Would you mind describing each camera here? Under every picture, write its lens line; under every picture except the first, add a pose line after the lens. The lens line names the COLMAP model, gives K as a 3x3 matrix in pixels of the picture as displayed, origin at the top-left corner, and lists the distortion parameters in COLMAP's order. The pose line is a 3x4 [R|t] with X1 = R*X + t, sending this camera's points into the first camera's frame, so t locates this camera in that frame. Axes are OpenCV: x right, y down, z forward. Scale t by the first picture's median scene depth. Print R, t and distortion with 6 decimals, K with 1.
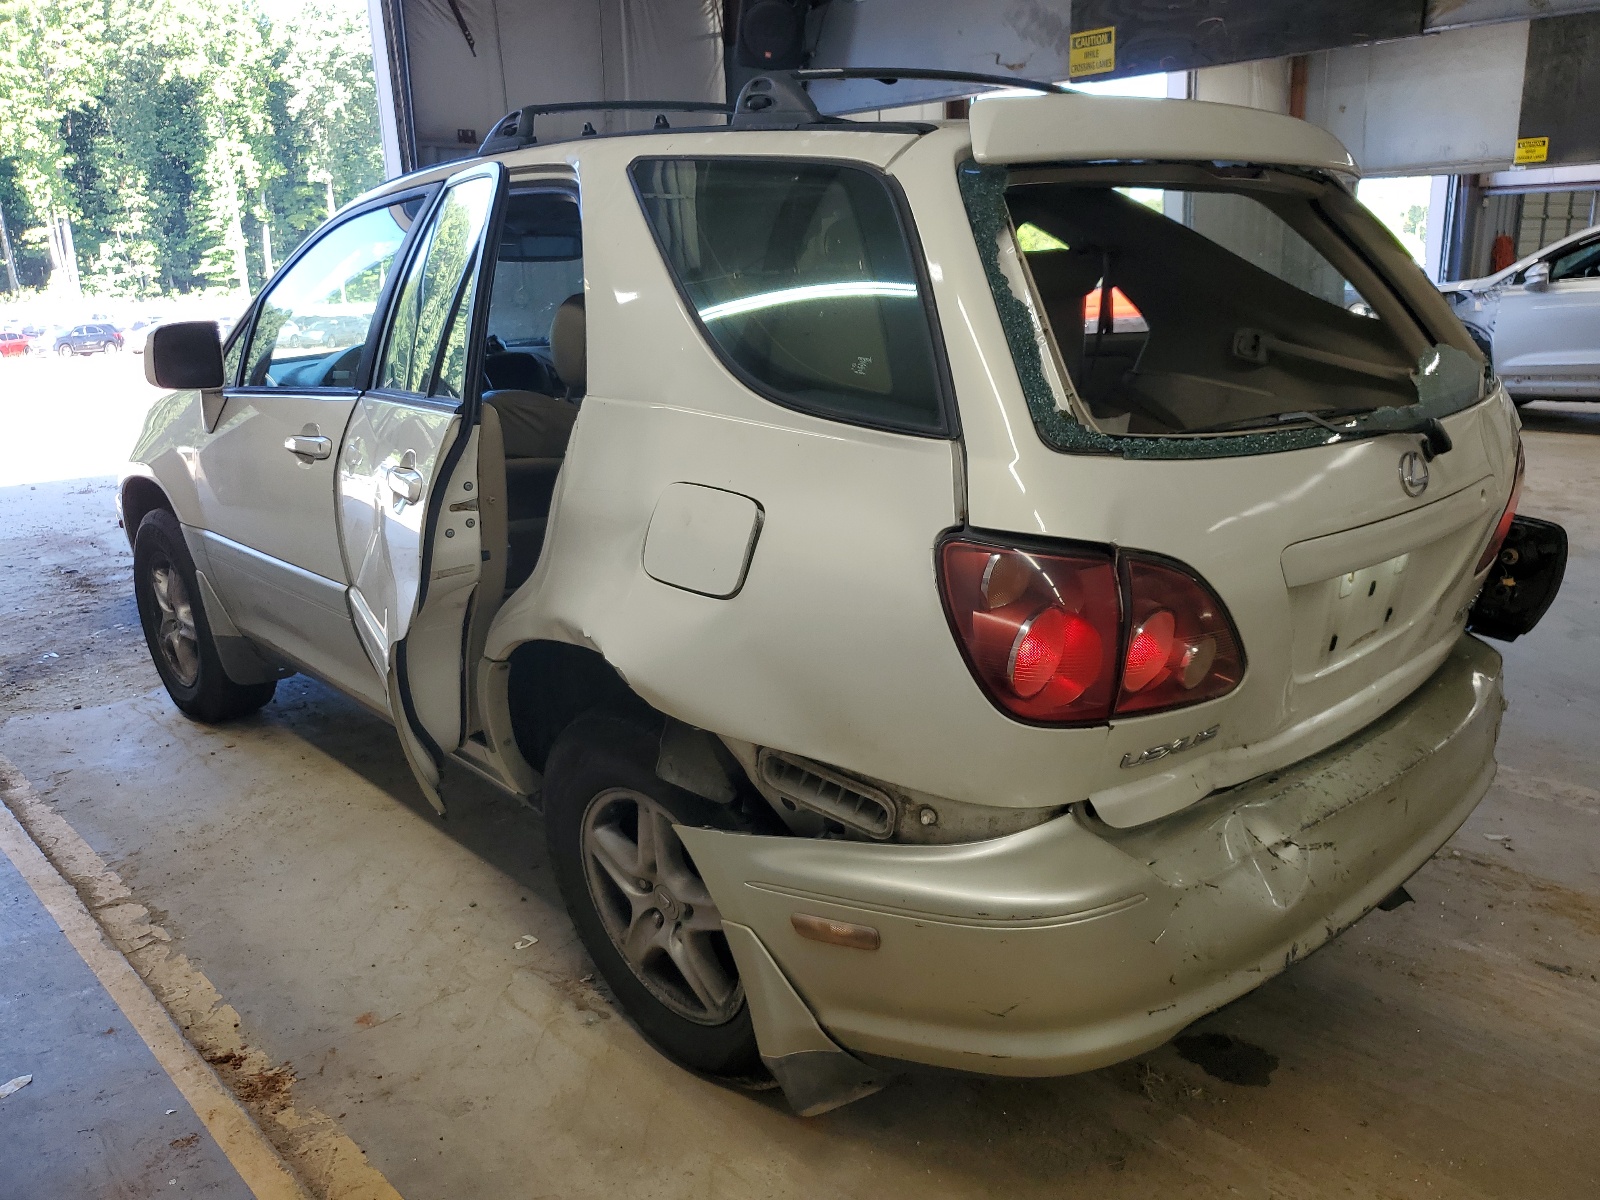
lens RADIAL K [[1229.6, 0, 808.7], [0, 1229.6, 603.2], [0, 0, 1]] dist [-0.003358, 0.012142]
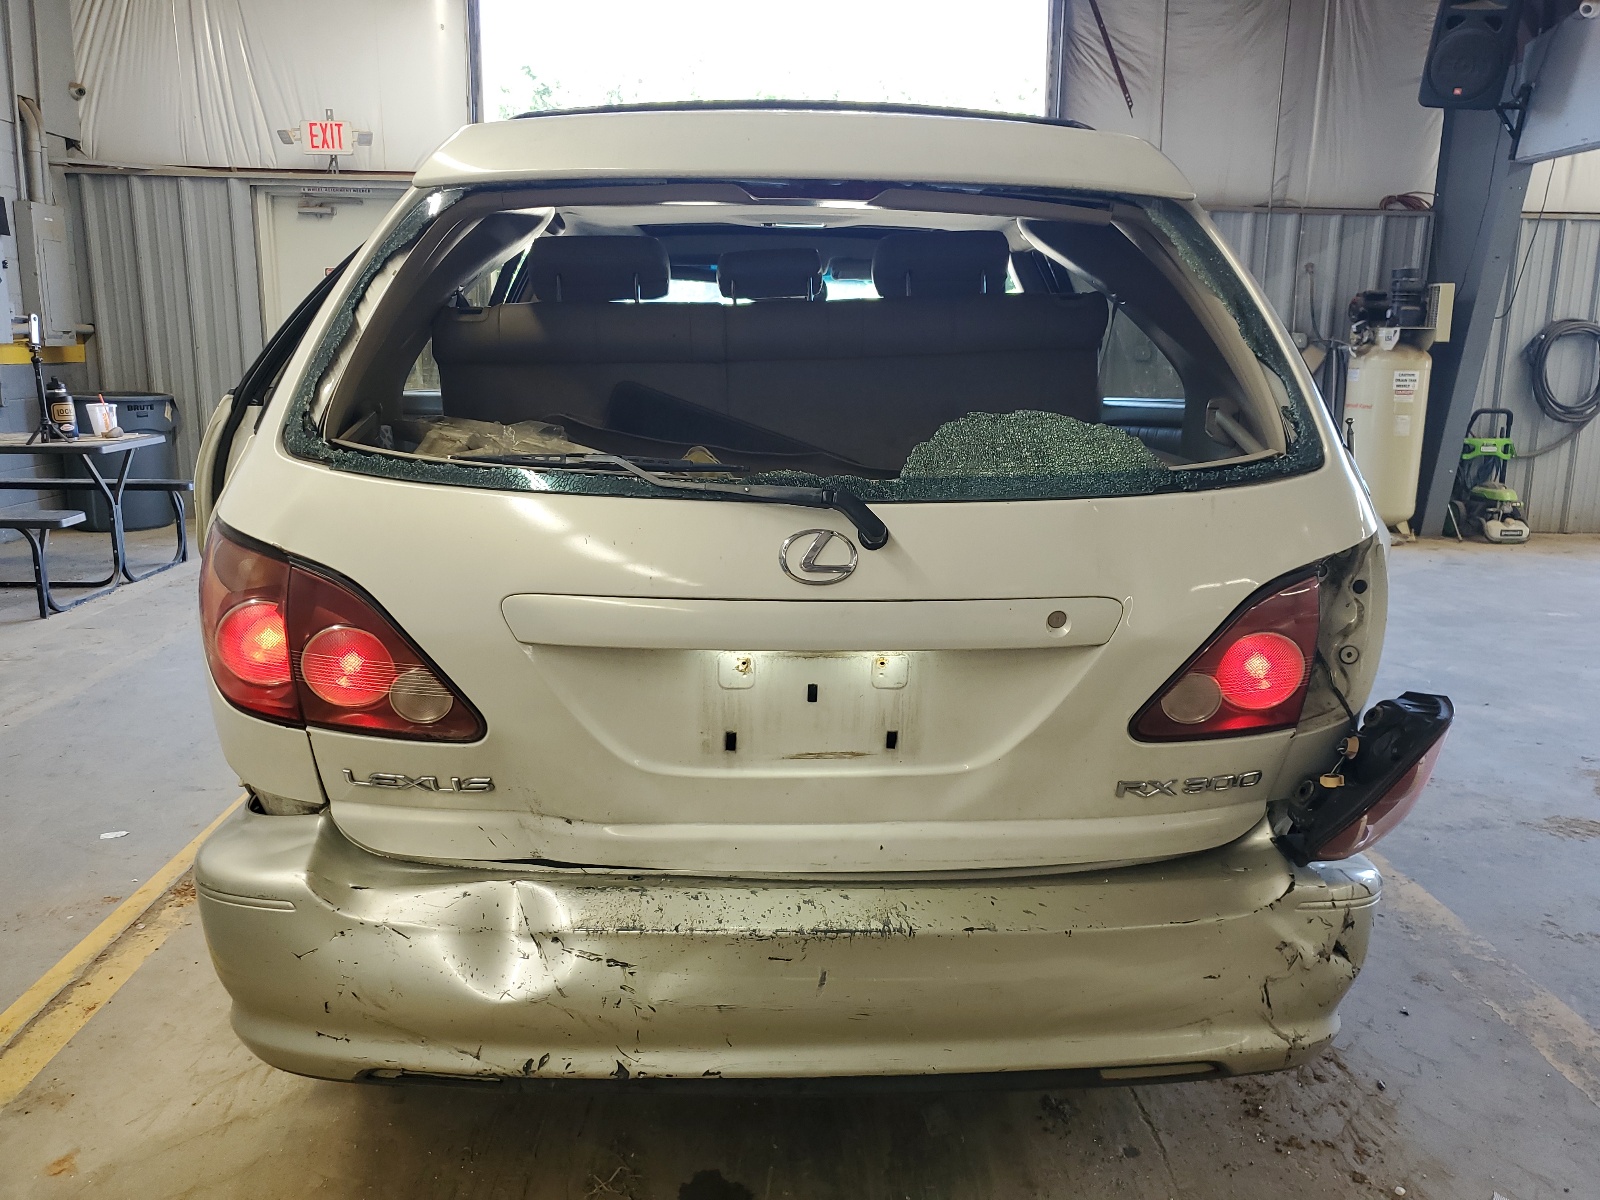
lens RADIAL K [[1229.6, 0, 812.1], [0, 1229.6, 604.4], [0, 0, 1]] dist [-0.003358, 0.012142]
pose [[0.769504, 0.174905, -0.614225, 0.878250], [-0.204535, 0.978602, 0.022422, -0.080601], [0.605004, 0.108377, 0.788812, 0.336548]]
